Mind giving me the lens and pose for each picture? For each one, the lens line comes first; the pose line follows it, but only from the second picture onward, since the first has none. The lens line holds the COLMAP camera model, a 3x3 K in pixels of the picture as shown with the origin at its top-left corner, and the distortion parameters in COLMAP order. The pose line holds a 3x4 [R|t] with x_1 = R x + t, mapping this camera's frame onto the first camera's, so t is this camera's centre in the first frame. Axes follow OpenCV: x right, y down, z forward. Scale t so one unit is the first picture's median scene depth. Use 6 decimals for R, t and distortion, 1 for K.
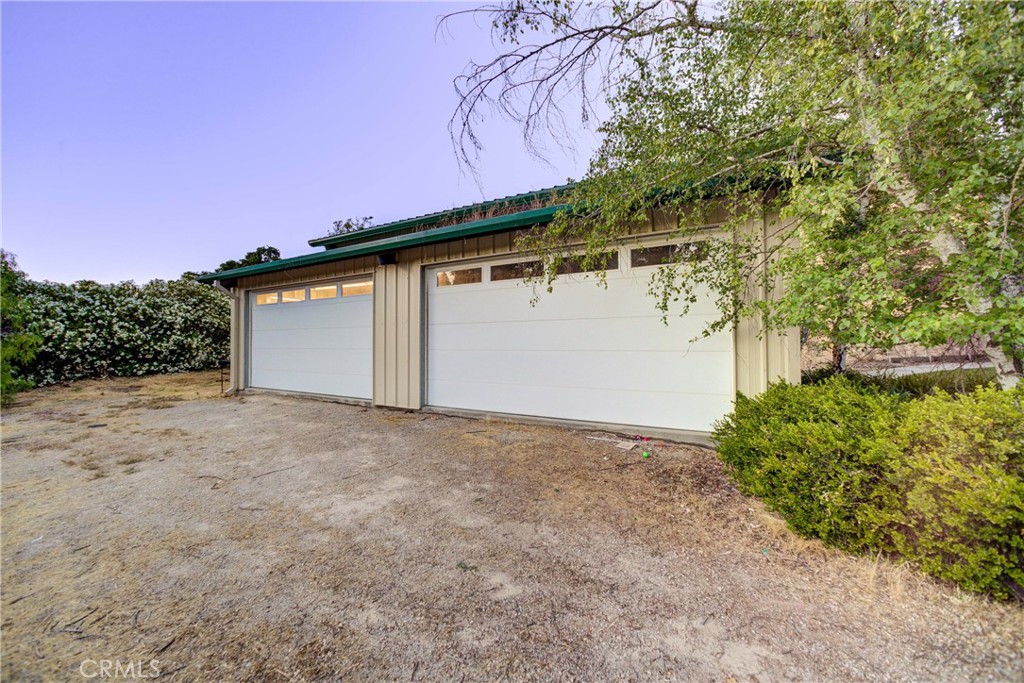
lens RADIAL K [[403.0, 0, 505.5], [0, 403.0, 335.8], [0, 0, 1]] dist [-0.022032, 0.009956]
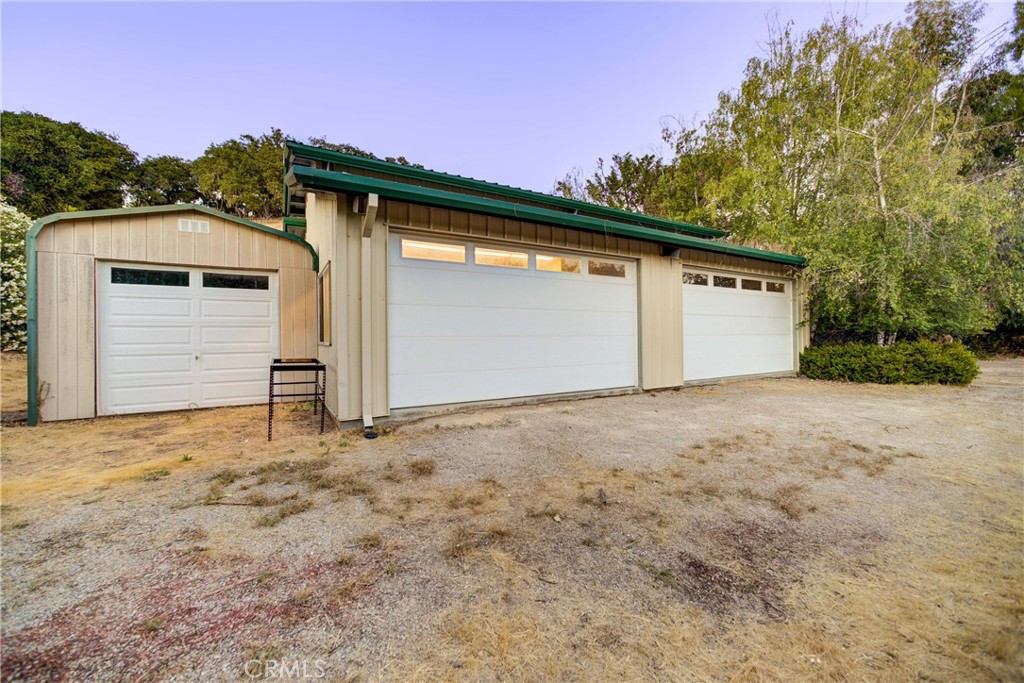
lens RADIAL K [[403.0, 0, 505.5], [0, 403.0, 335.8], [0, 0, 1]] dist [-0.022032, 0.009956]
pose [[0.481366, -0.002976, 0.876515, -1.648846], [-0.015591, 0.999807, 0.011957, 0.033344], [-0.876381, -0.019422, 0.481226, 0.975067]]
